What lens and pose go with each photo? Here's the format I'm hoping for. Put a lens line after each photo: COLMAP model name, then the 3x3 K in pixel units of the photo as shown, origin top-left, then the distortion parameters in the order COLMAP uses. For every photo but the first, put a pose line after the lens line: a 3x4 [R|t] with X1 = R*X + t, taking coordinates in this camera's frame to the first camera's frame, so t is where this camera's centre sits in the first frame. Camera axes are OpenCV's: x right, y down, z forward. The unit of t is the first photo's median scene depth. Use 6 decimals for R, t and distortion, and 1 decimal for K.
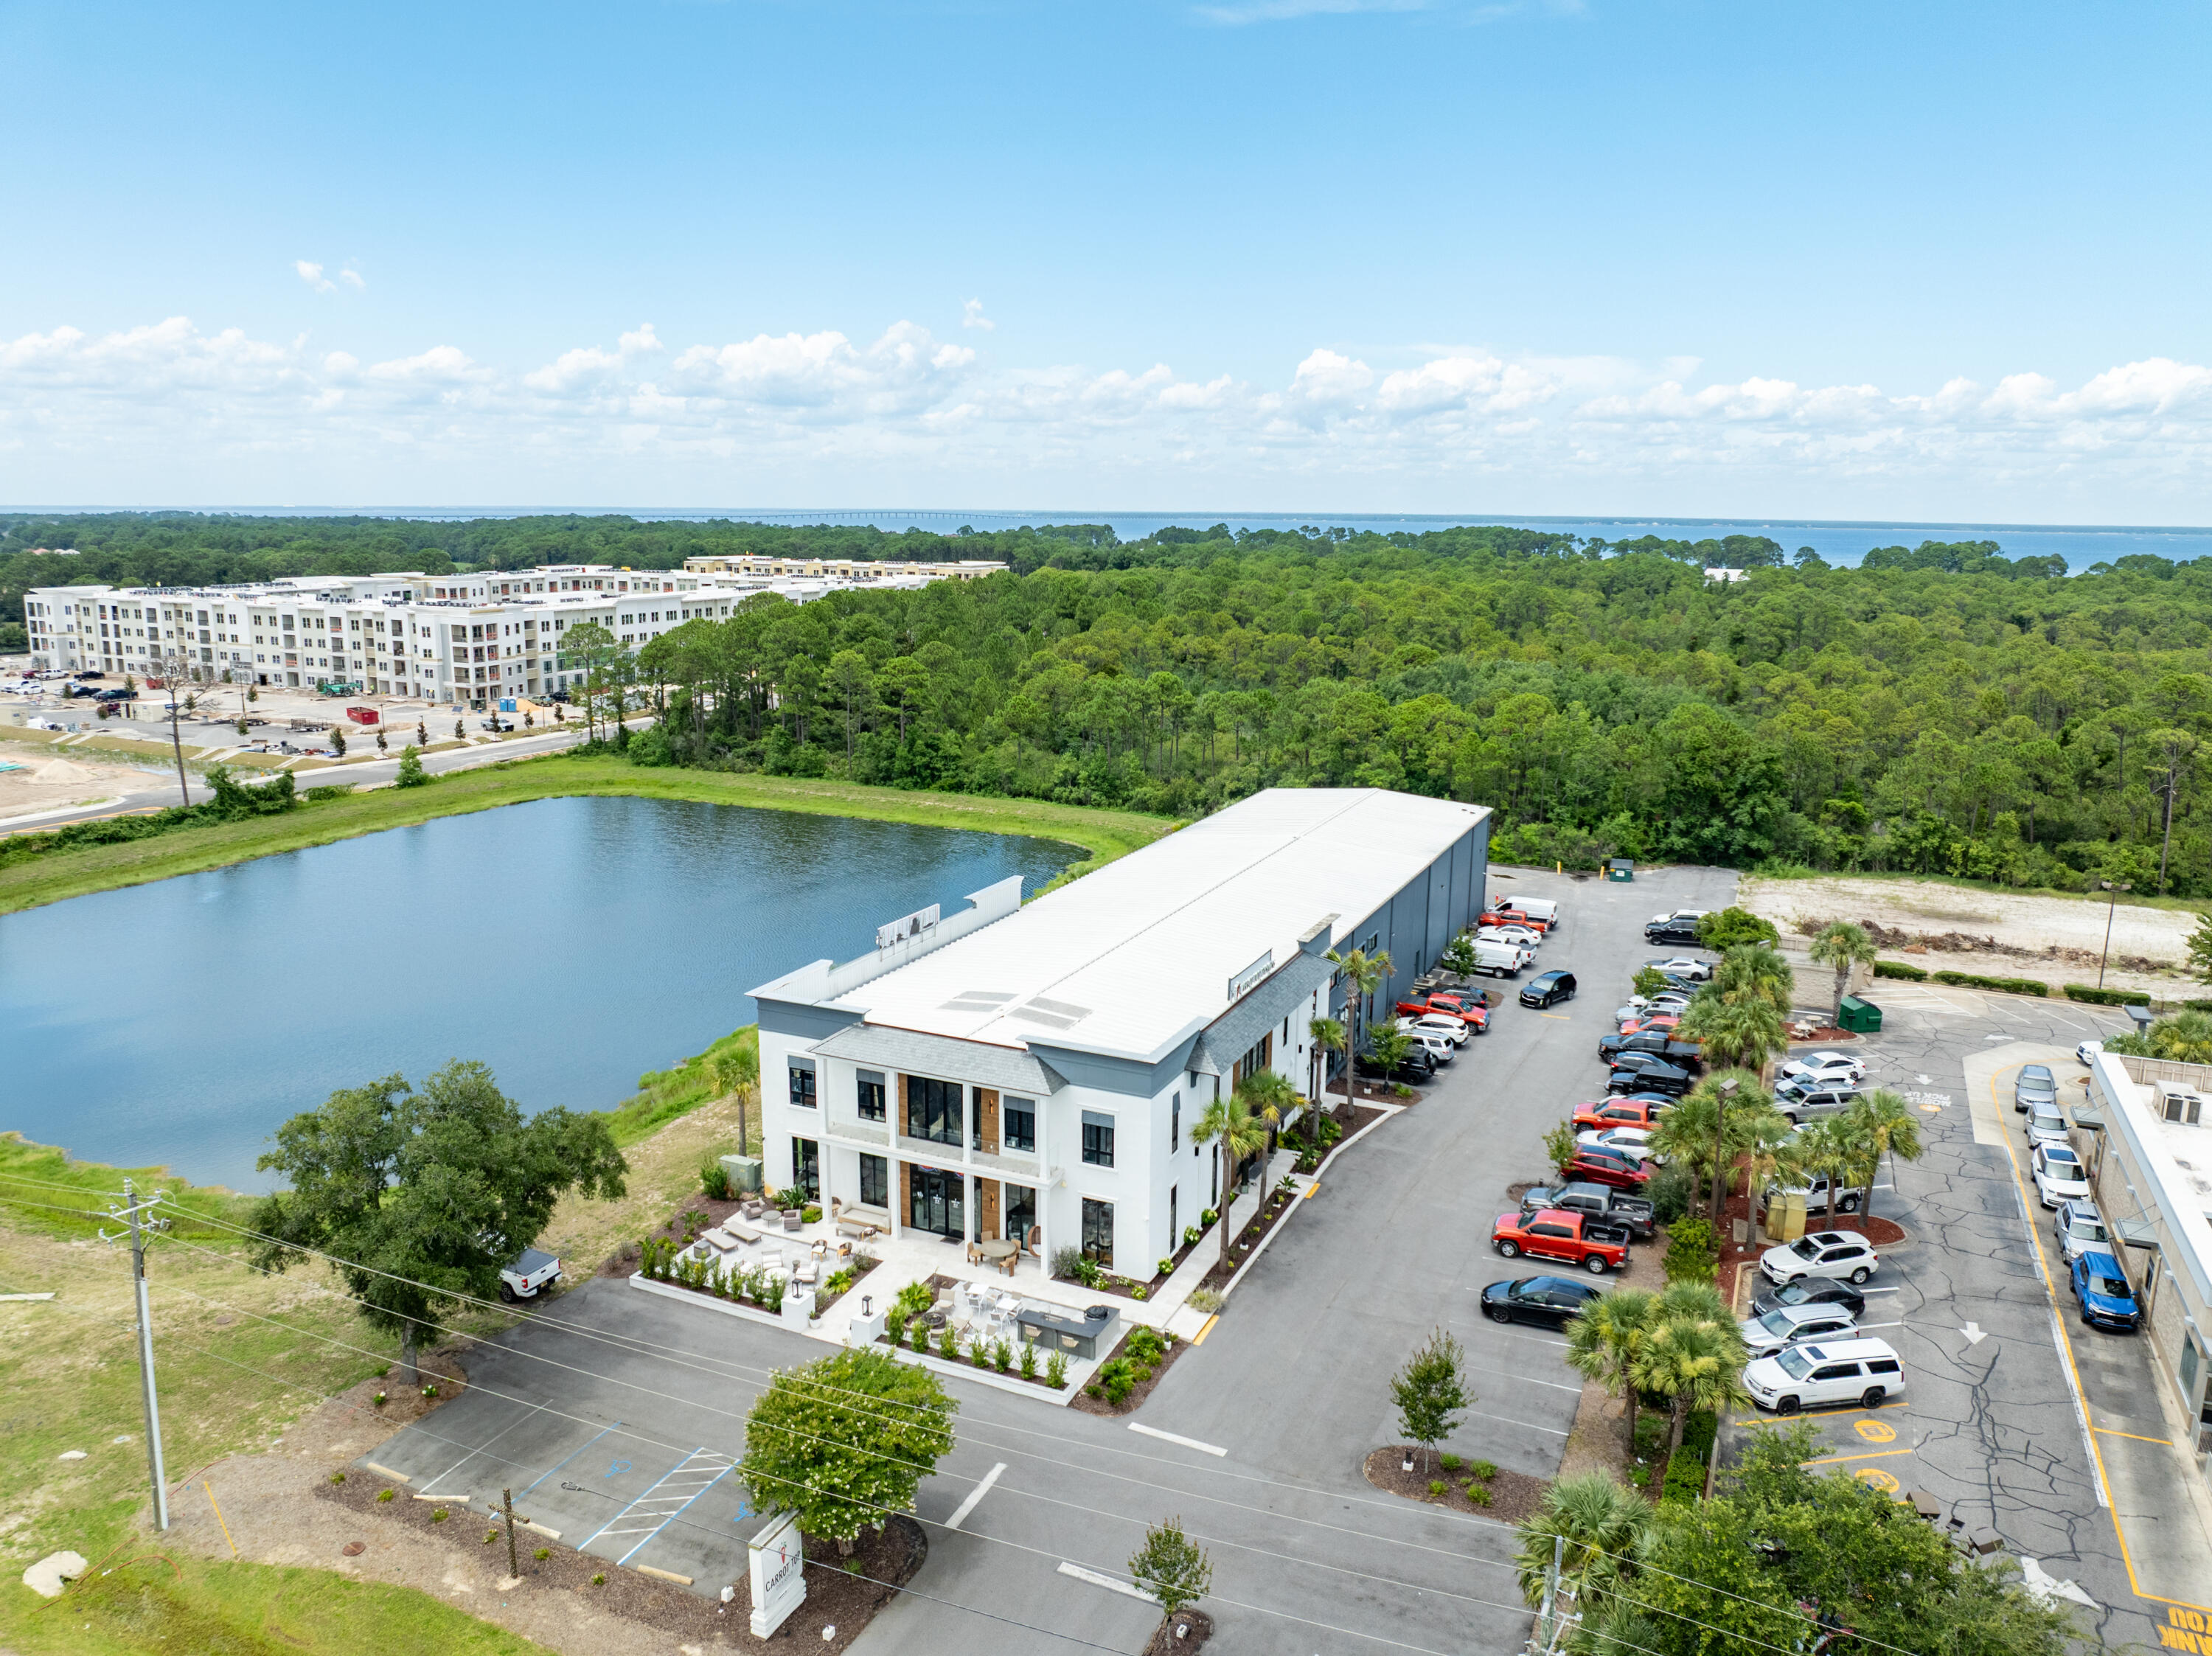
lens RADIAL K [[1548.7, 0, 1100.9], [0, 1548.7, 825.6], [0, 0, 1]] dist [-0.045207, 0.008529]
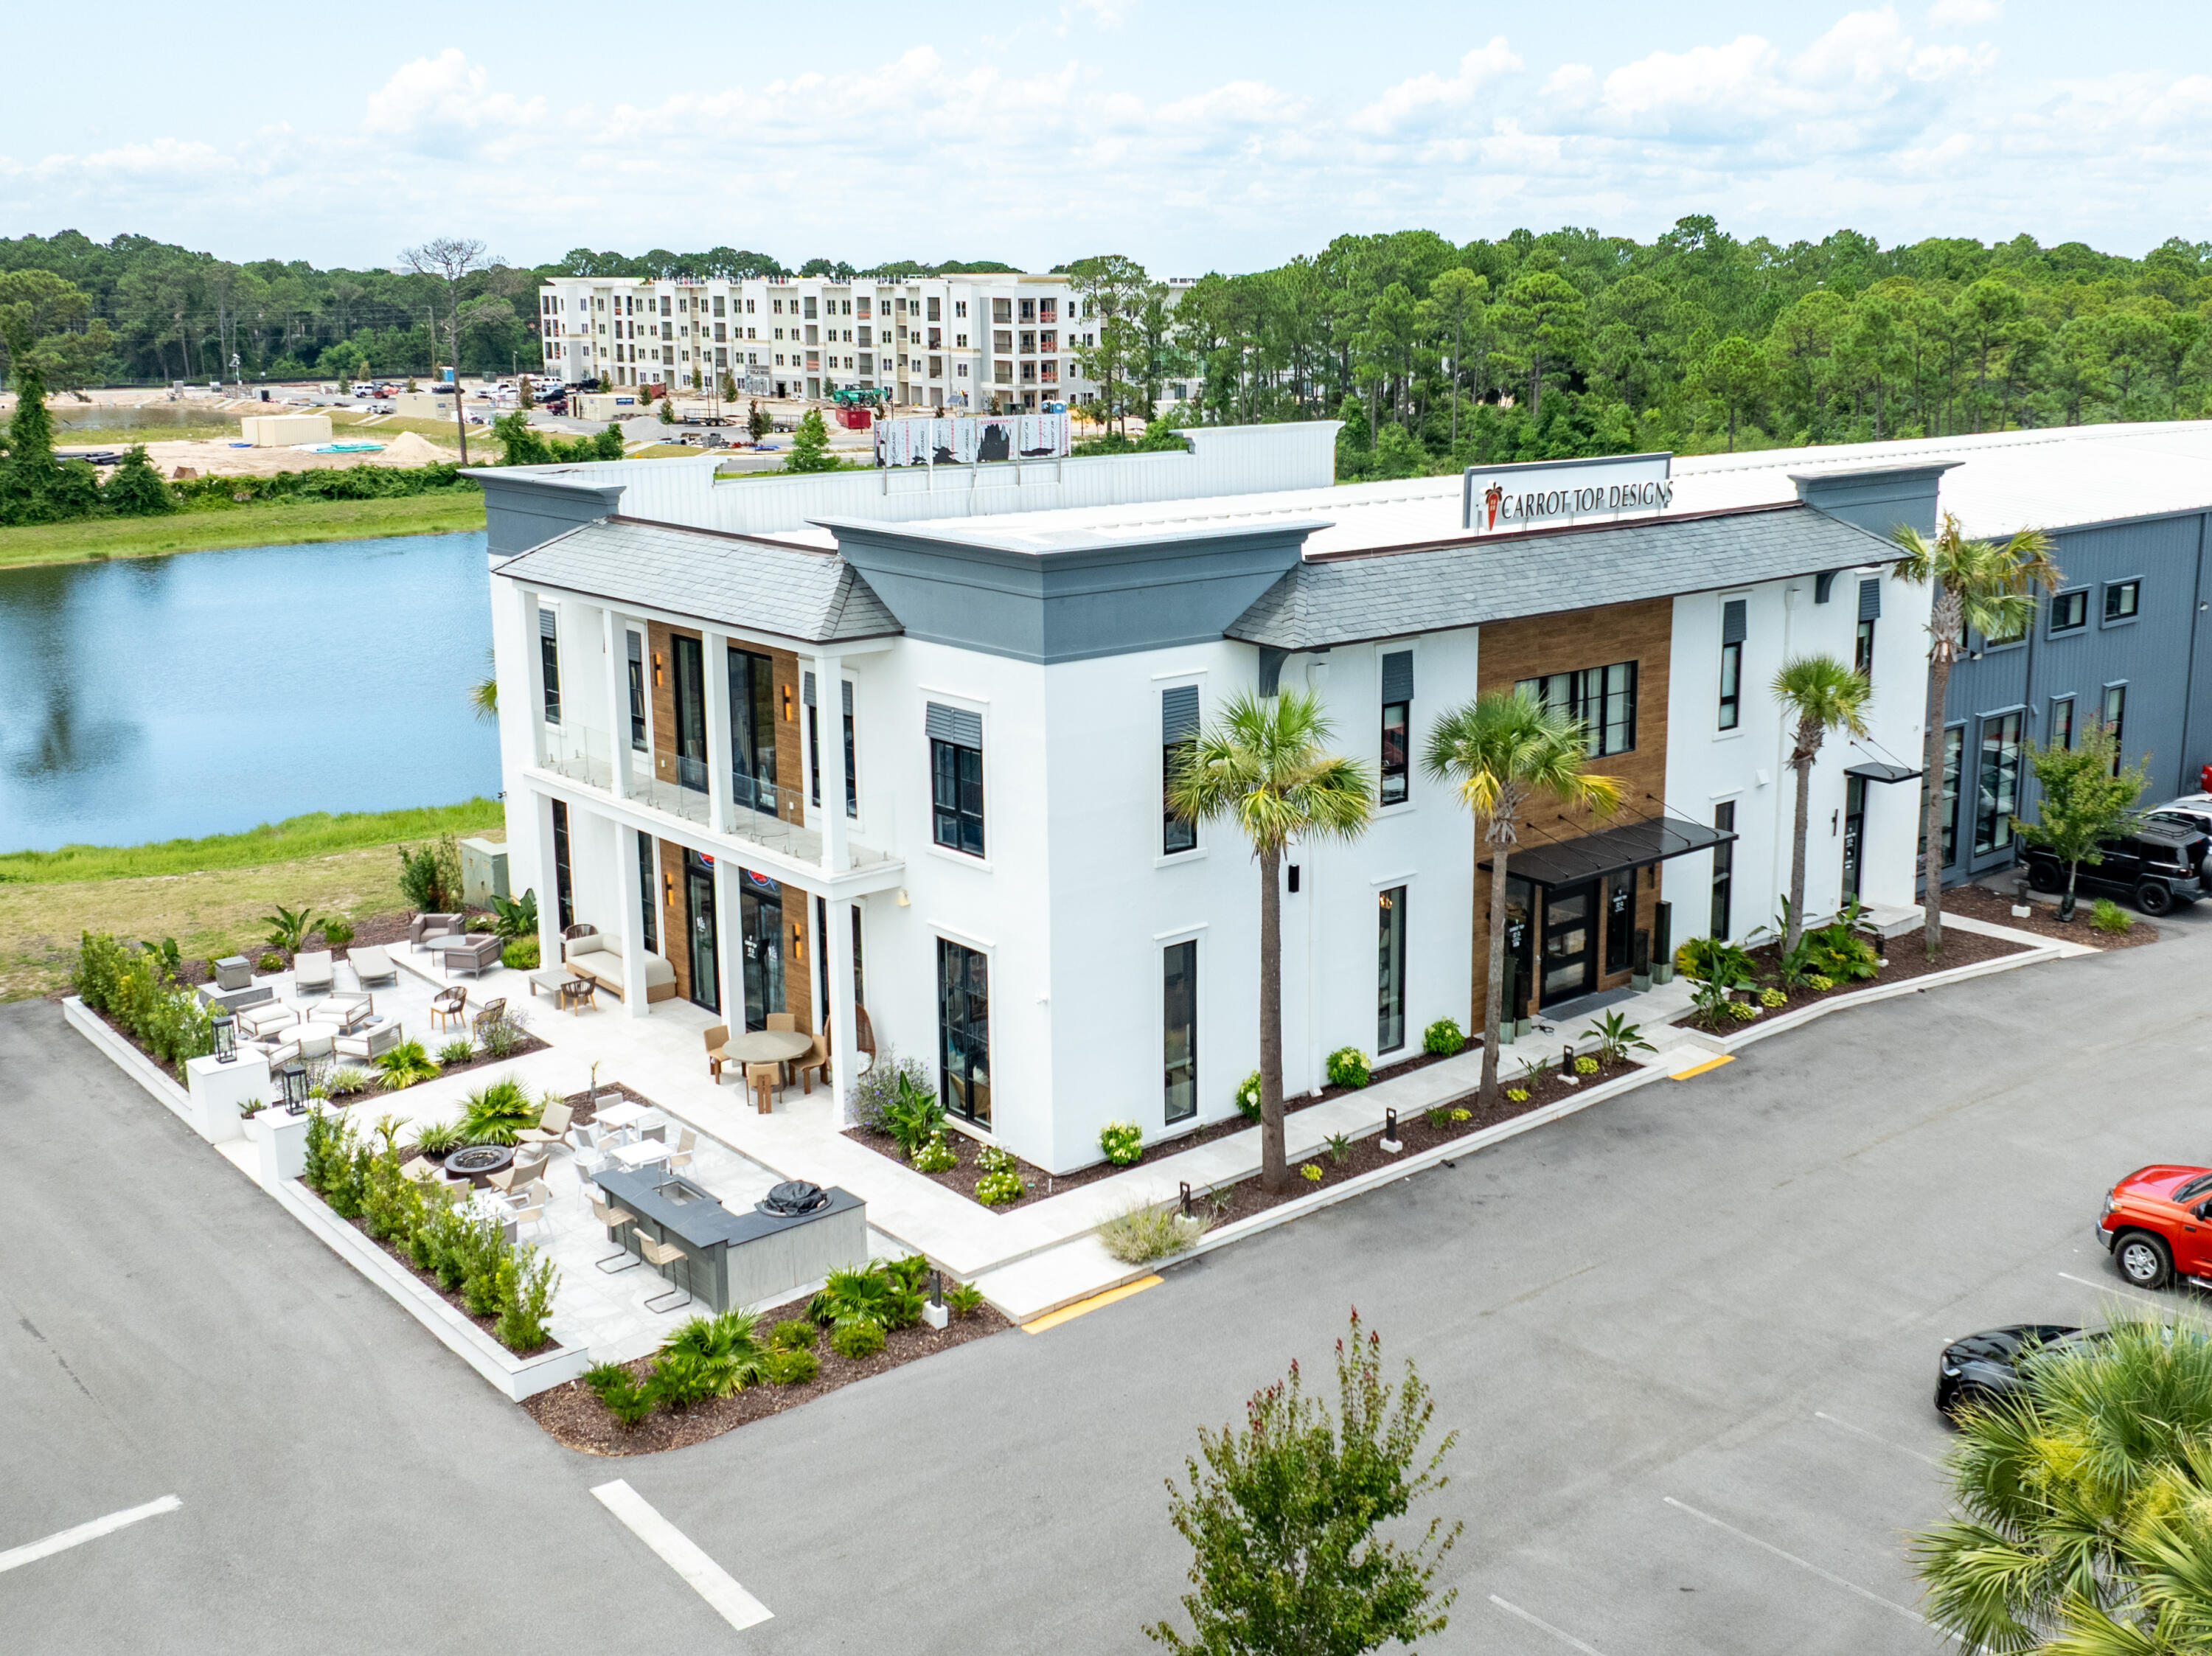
lens RADIAL K [[2215.5, 0, 1255.4], [0, 2215.5, 724.4], [0, 0, 1]] dist [-0.041084, 0.000000]
pose [[0.924042, 0.066471, -0.376467, 0.192795], [-0.069896, 0.997544, 0.004571, 0.128567], [0.375846, 0.022090, 0.926419, 0.367456]]
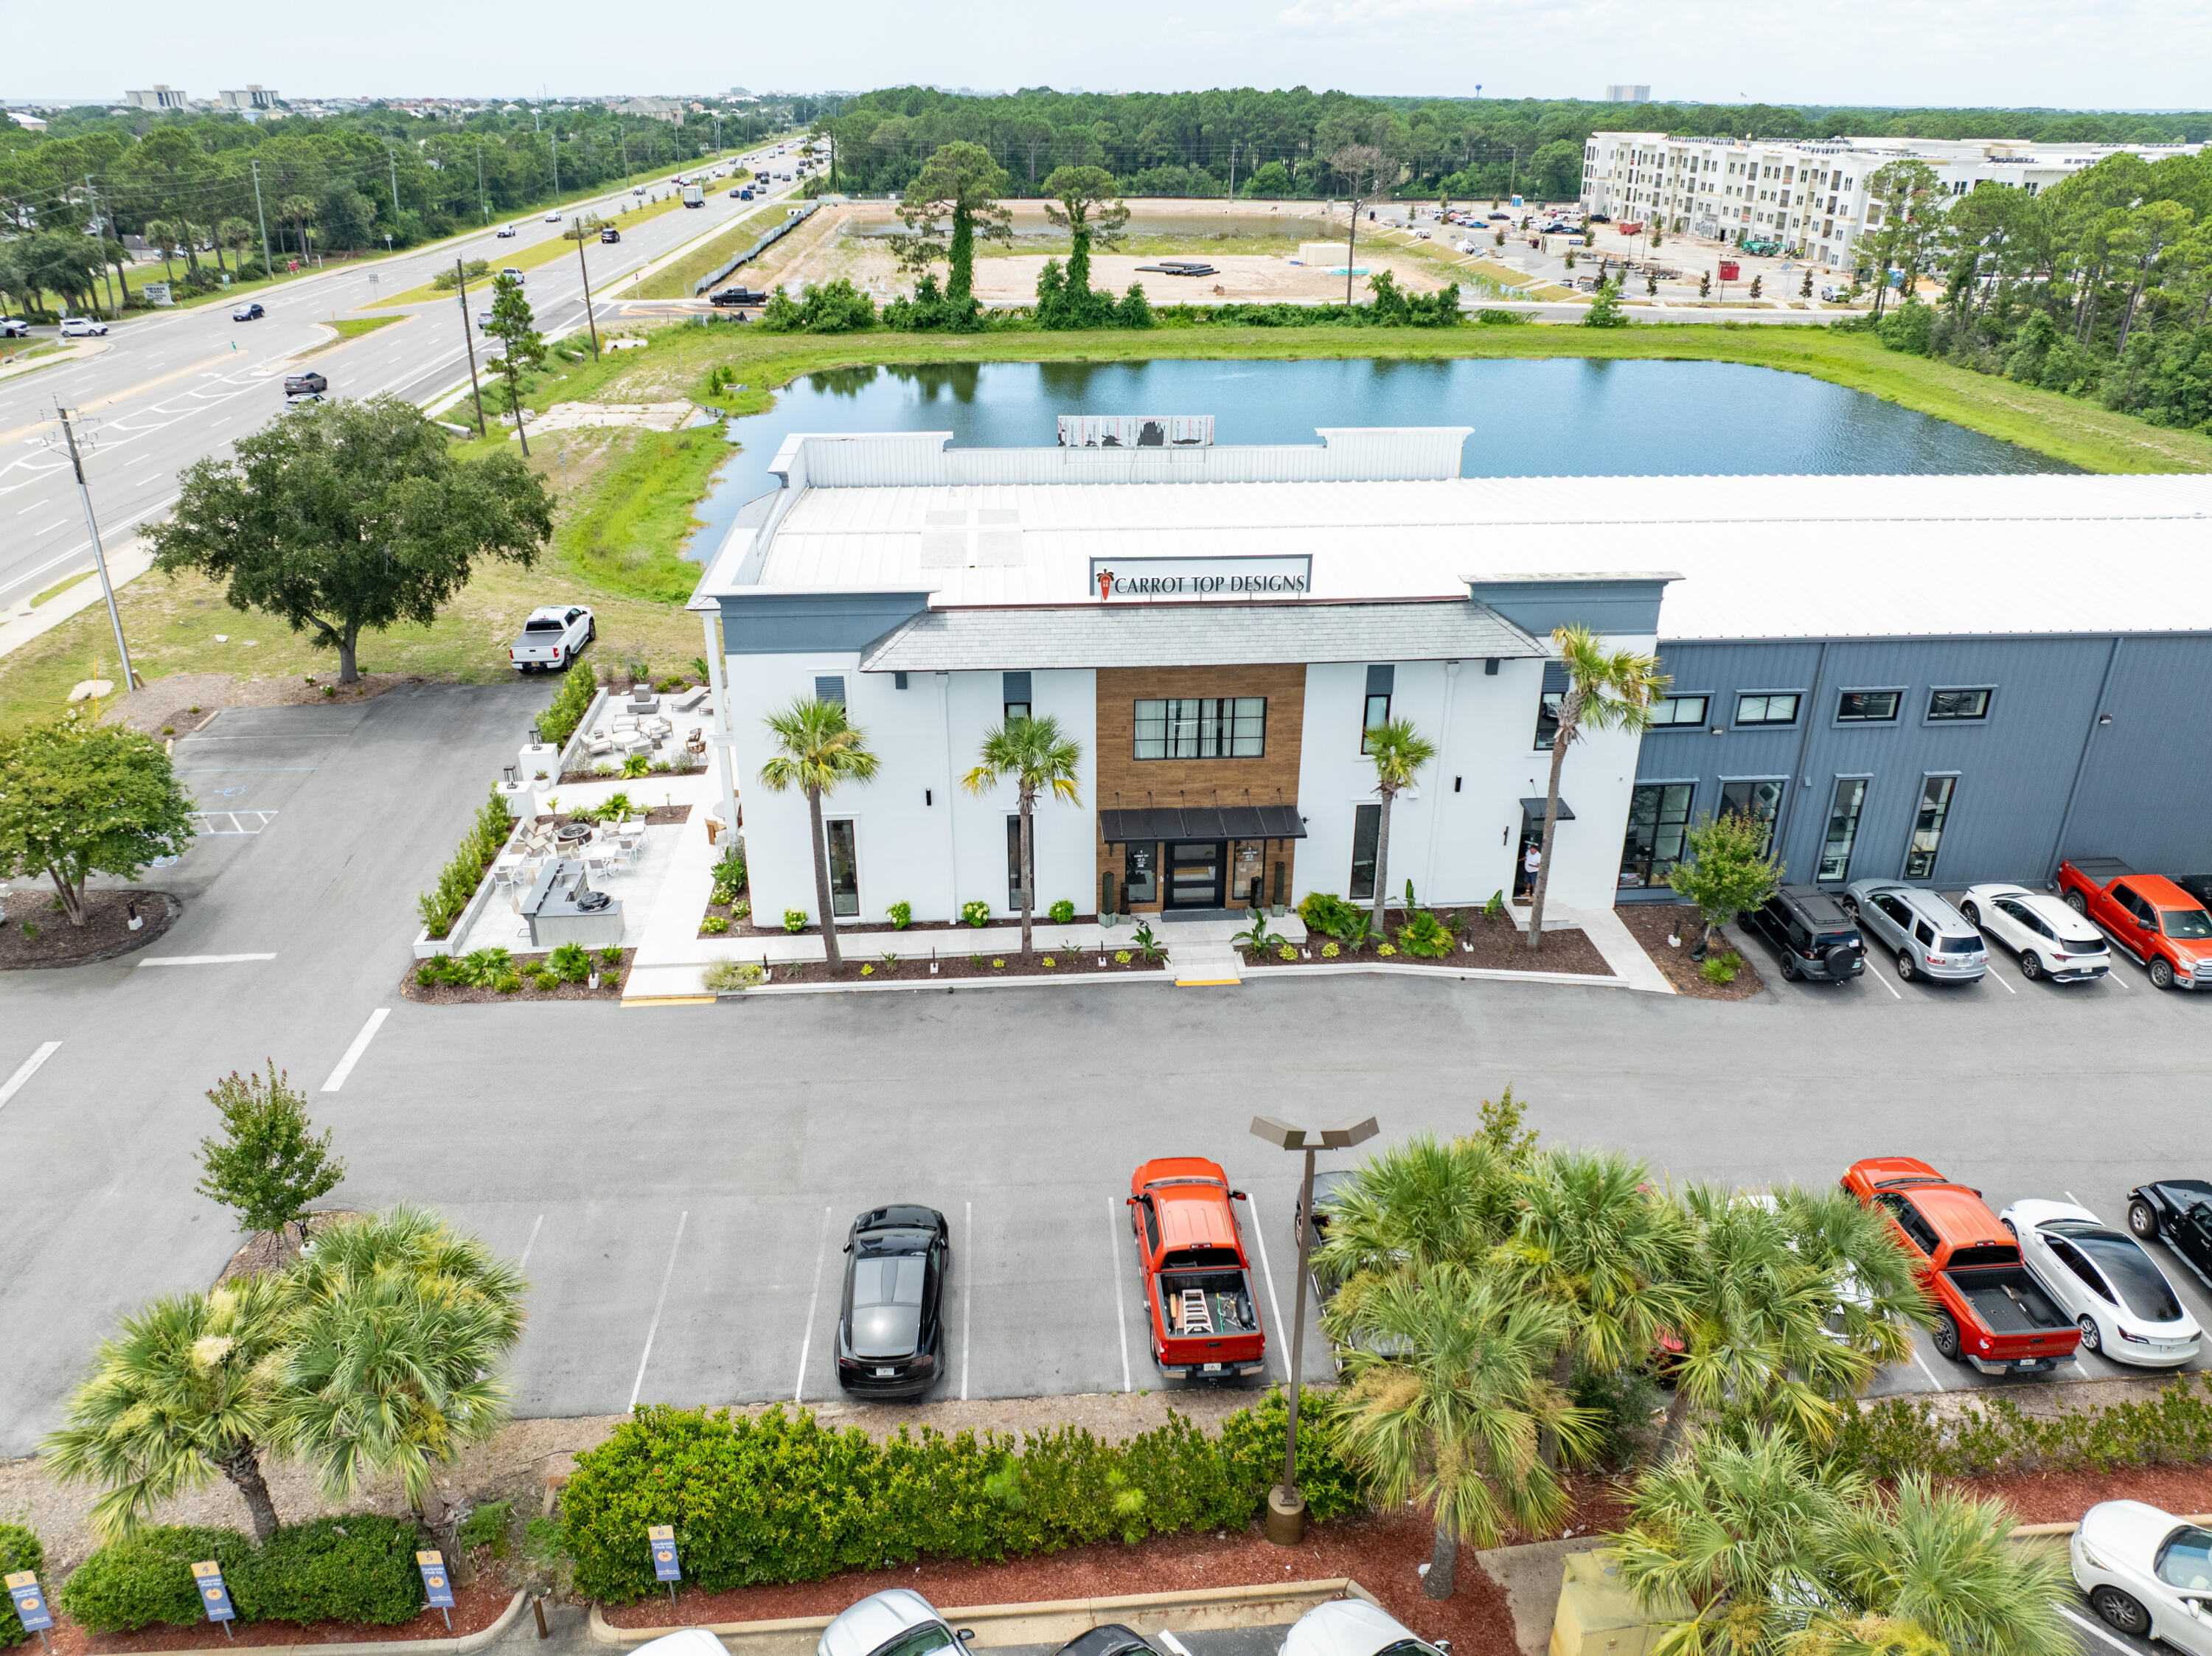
lens RADIAL K [[1548.7, 0, 1117.2], [0, 1548.7, 812.7], [0, 0, 1]] dist [-0.045207, 0.008529]
pose [[0.491598, 0.363717, -0.791228, 0.447351], [-0.175319, 0.931332, 0.319193, 0.003345], [0.852992, -0.018197, 0.521607, 0.555634]]
